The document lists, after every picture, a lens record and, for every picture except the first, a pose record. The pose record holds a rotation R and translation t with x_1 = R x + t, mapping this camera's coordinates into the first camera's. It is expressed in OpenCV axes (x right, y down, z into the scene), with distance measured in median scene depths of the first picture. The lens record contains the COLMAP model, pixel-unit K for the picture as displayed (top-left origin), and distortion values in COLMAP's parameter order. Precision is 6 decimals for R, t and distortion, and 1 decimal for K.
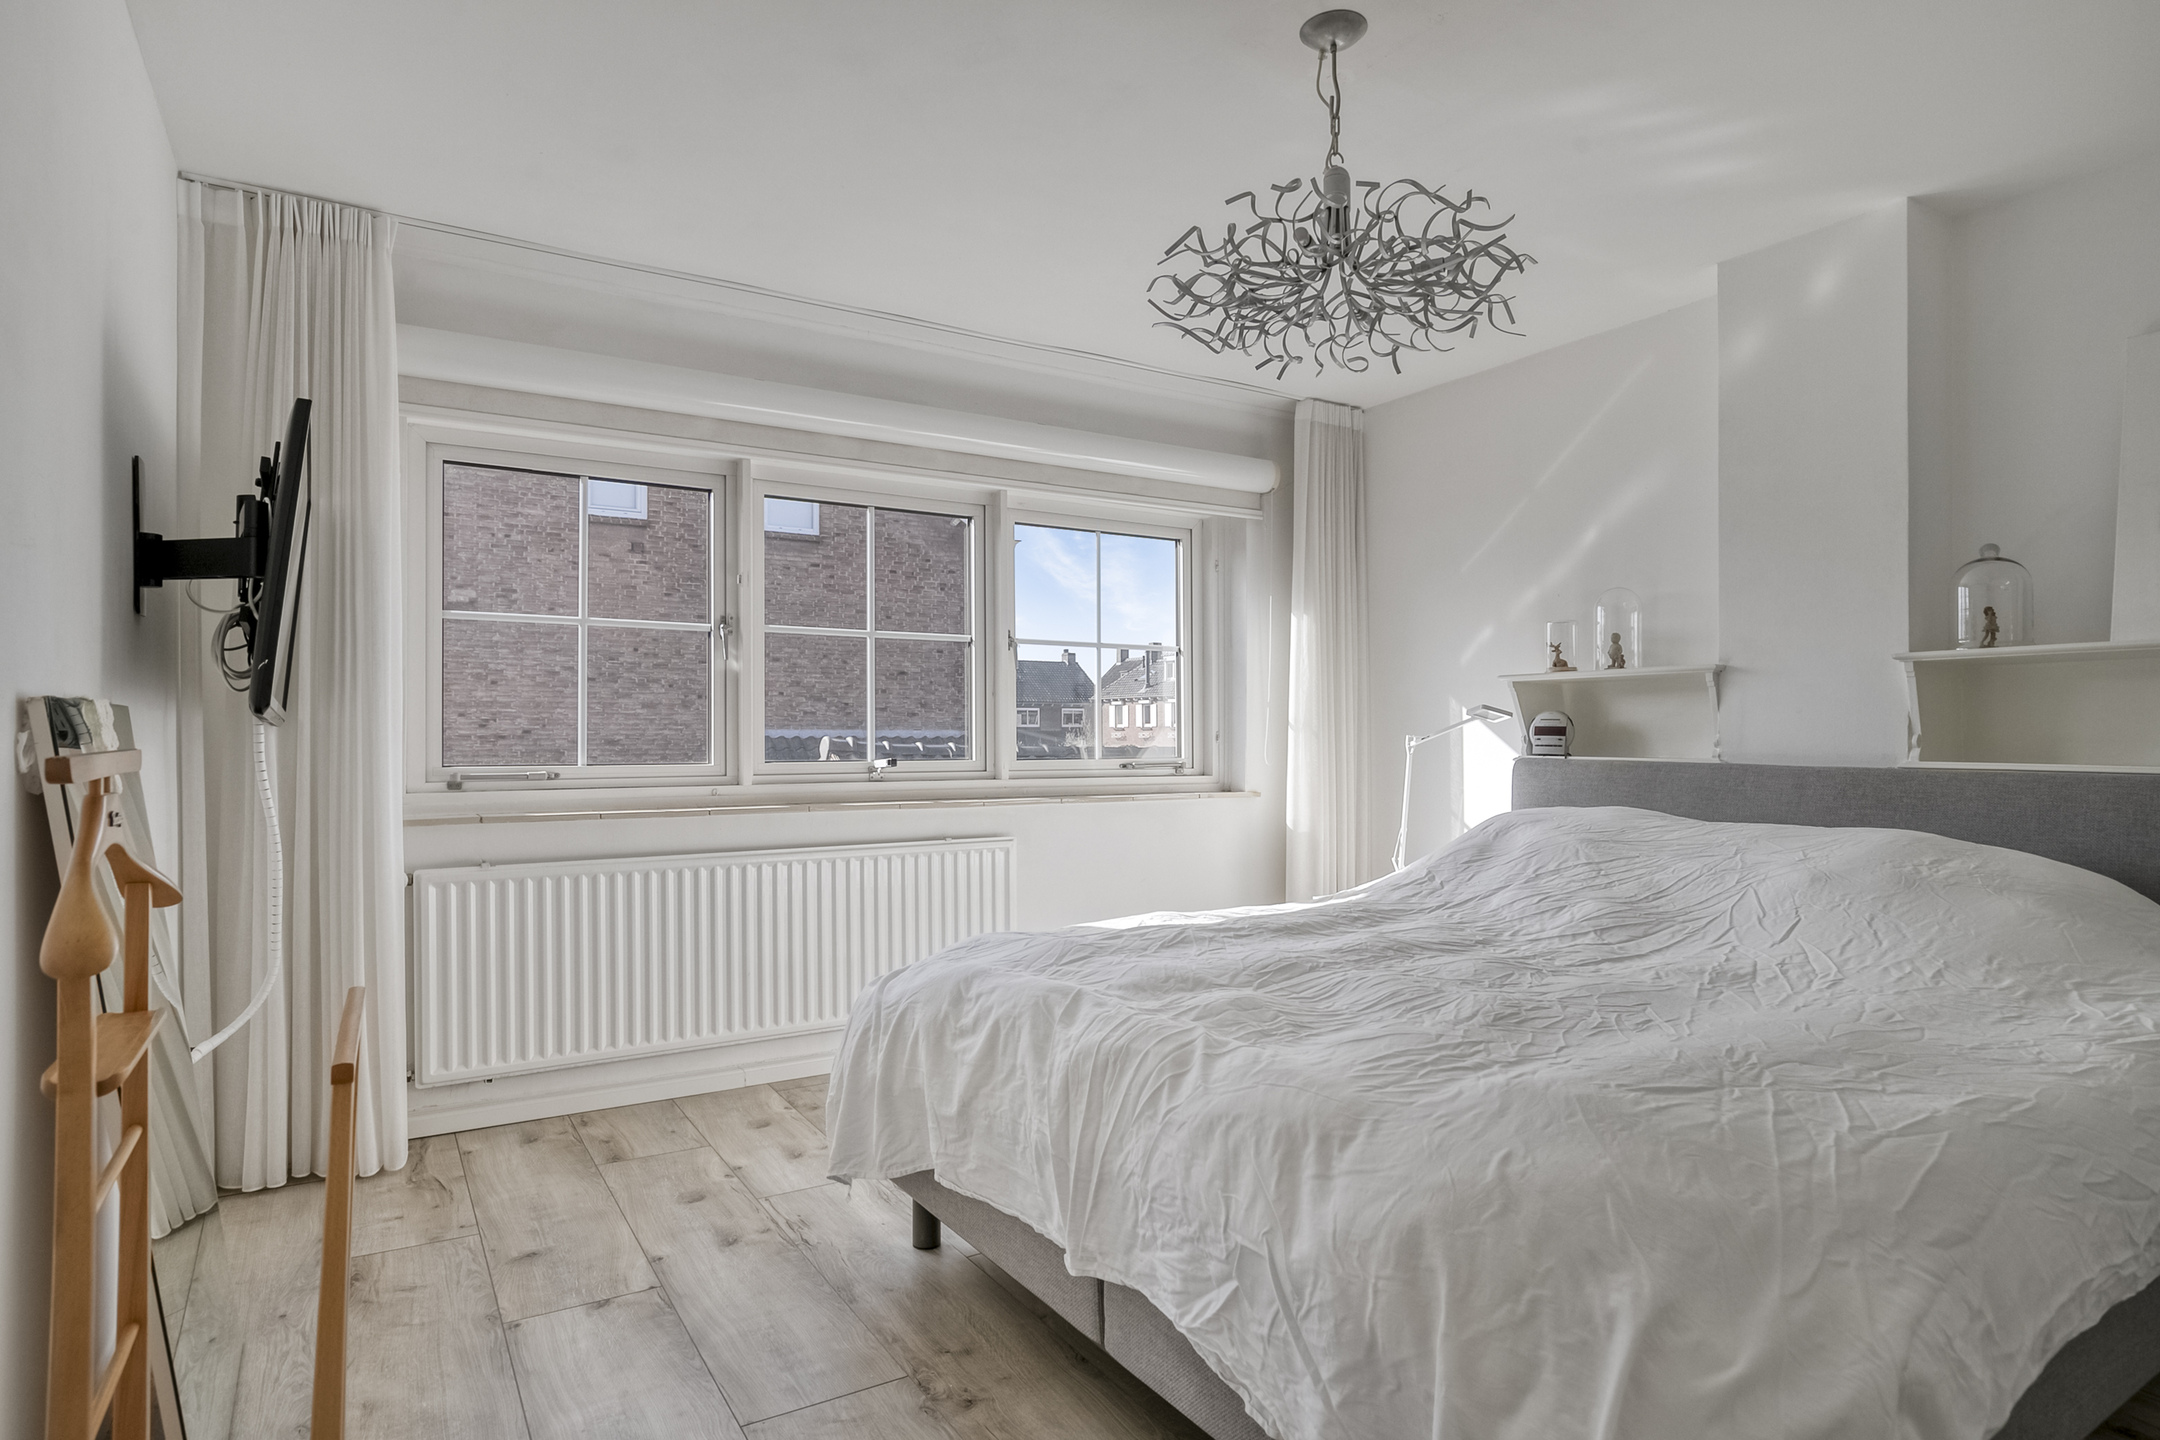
lens RADIAL K [[1161.7, 0, 1079.1], [0, 1161.7, 734.7], [0, 0, 1]] dist [-0.004333, 0.001149]
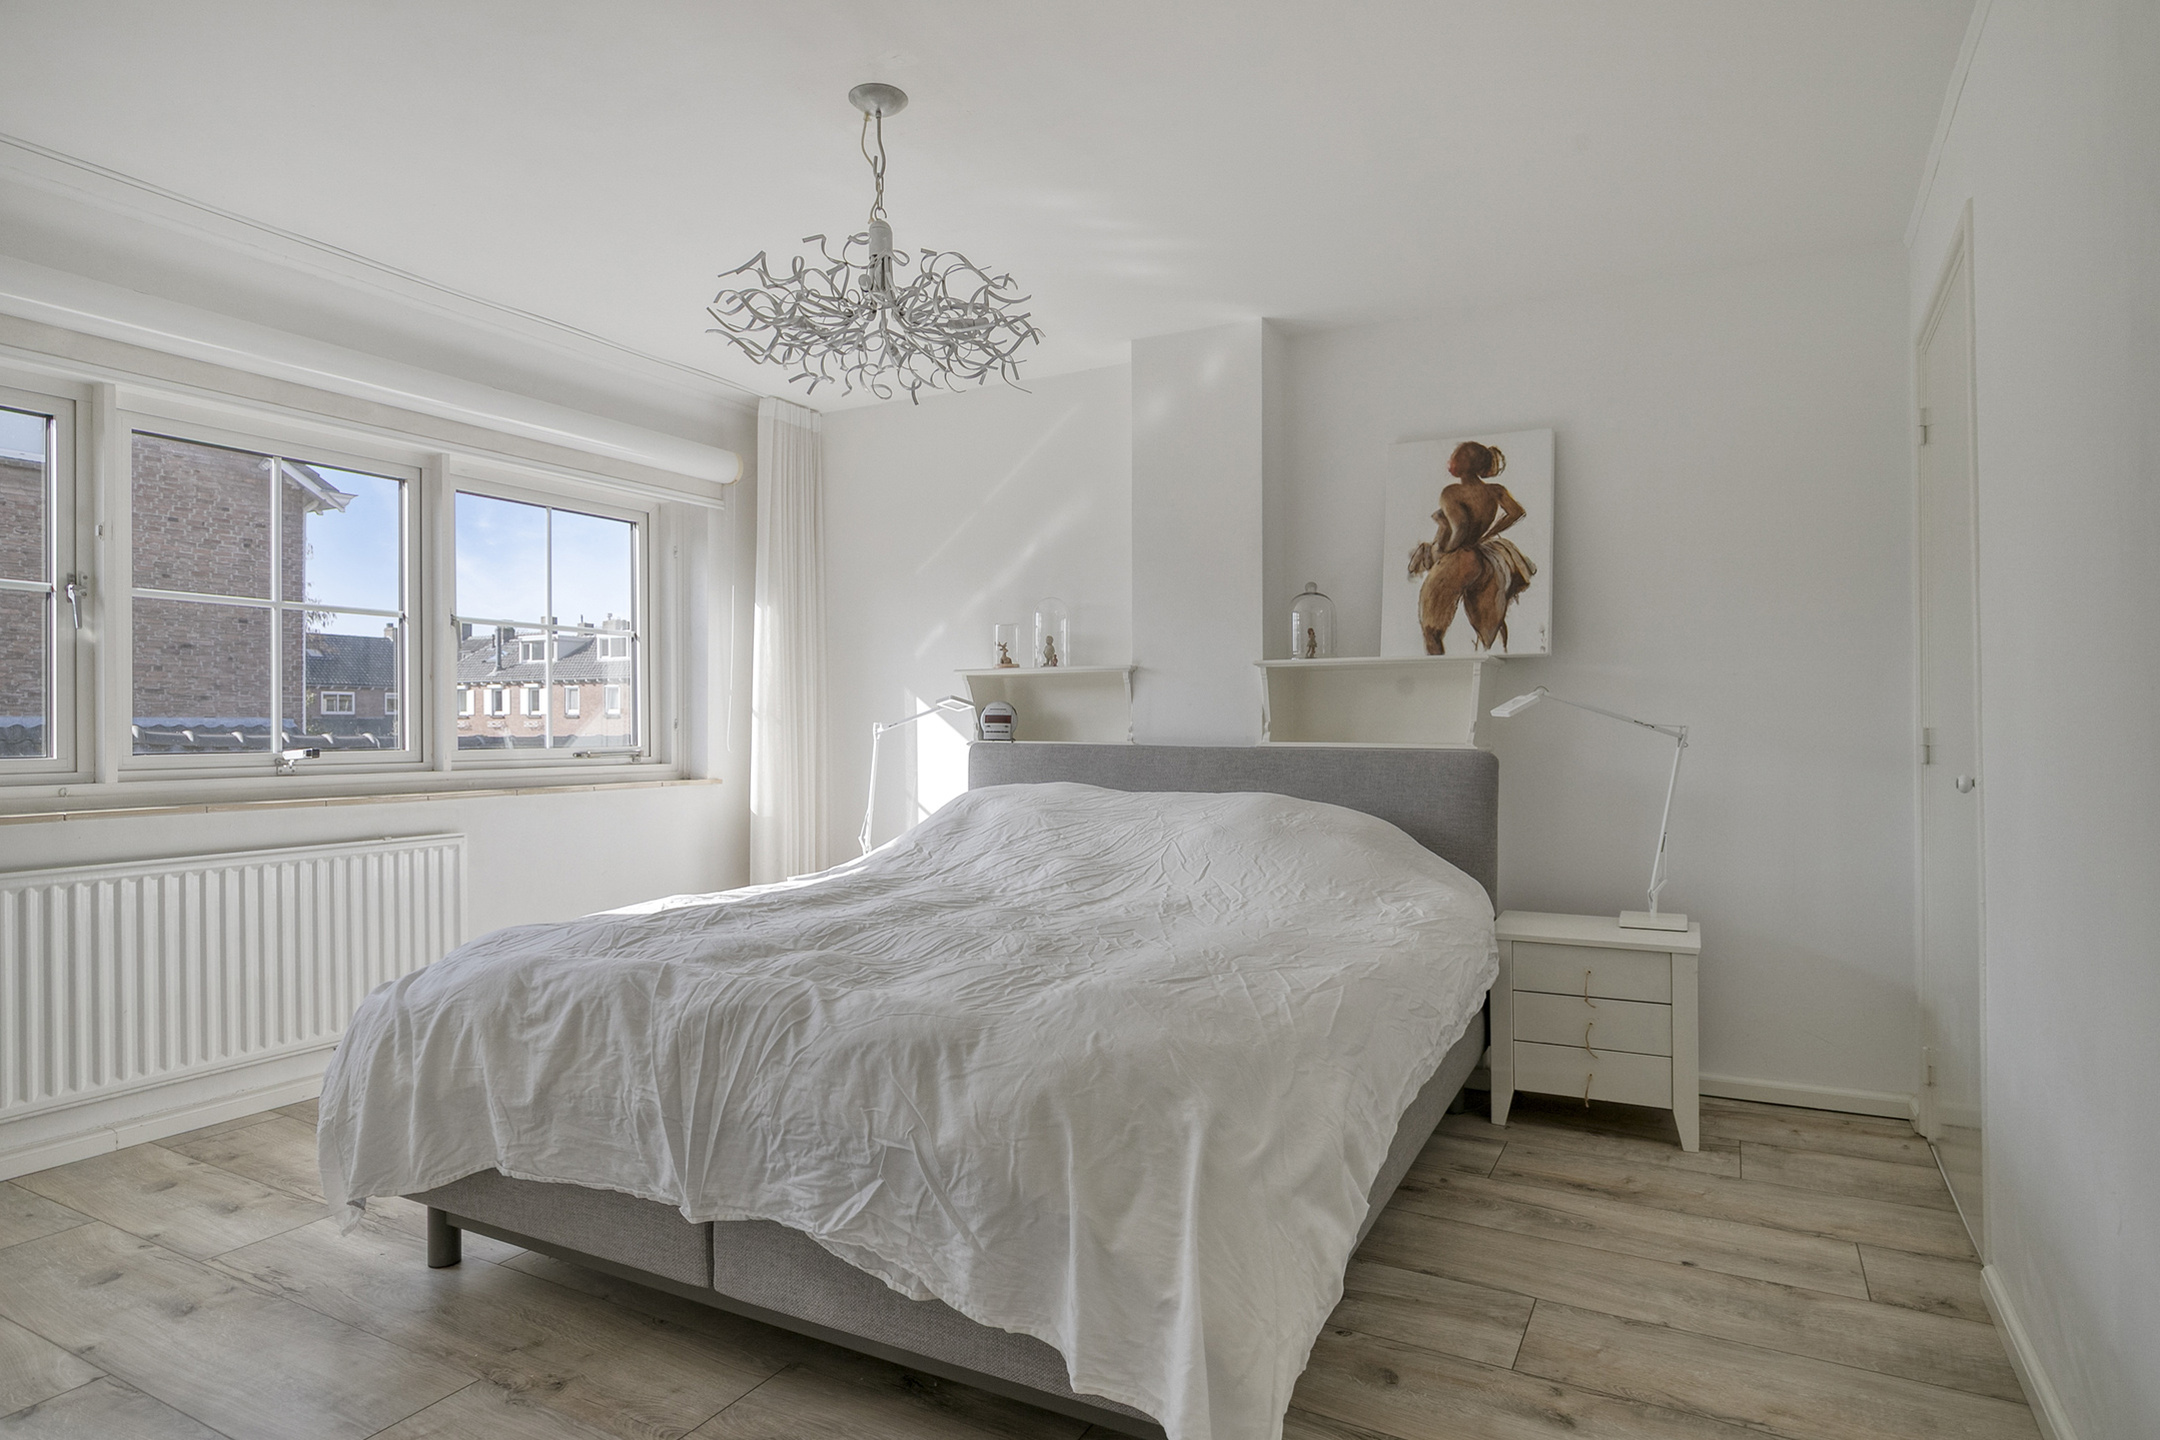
lens RADIAL K [[1176.6, 0, 1067.9], [0, 1176.6, 721.1], [0, 0, 1]] dist [0.000744, 0.000789]
pose [[0.874104, 0.001343, 0.485737, -0.159392], [-0.000429, 0.999998, -0.001993, 0.001885], [-0.485739, 0.001534, 0.874103, -0.083668]]
